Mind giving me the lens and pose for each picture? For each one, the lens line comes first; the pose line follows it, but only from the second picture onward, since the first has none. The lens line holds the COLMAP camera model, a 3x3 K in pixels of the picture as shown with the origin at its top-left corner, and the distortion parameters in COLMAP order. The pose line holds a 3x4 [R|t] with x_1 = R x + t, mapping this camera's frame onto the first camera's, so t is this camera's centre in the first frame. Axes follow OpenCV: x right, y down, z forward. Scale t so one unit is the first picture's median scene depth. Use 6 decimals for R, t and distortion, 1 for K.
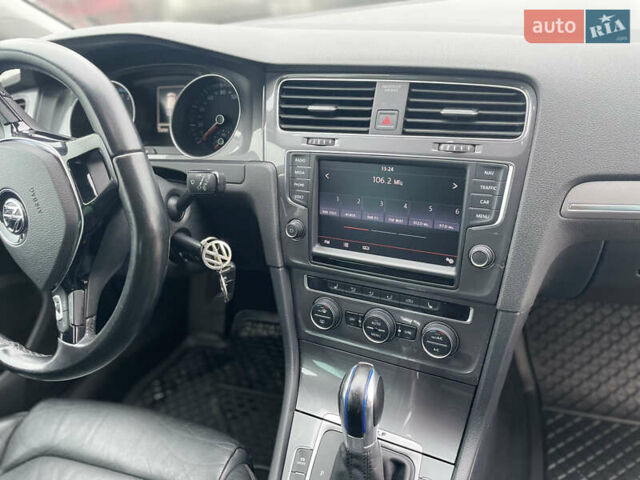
lens RADIAL K [[484.5, 0, 320.0], [0, 484.5, 240.0], [0, 0, 1]] dist [0.120077, -0.153631]
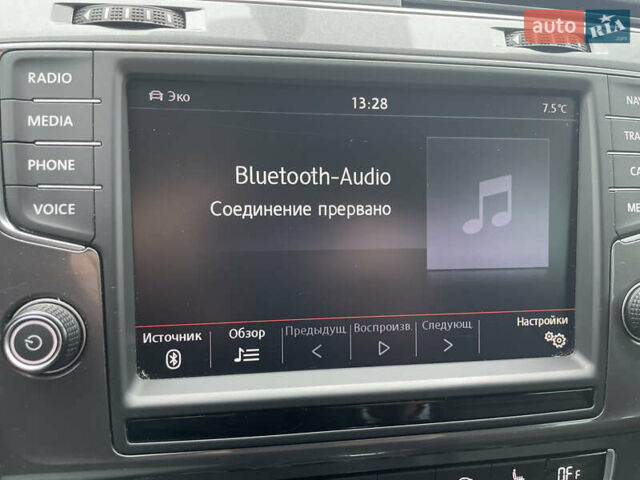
lens RADIAL K [[500.6, 0, 326.1], [0, 500.6, 230.9], [0, 0, 1]] dist [0.056498, -0.123058]
pose [[0.780797, -0.053989, 0.622448, -0.100667], [0.170780, 0.976761, -0.129505, -0.017560], [-0.600991, 0.207419, 0.771873, 0.716122]]
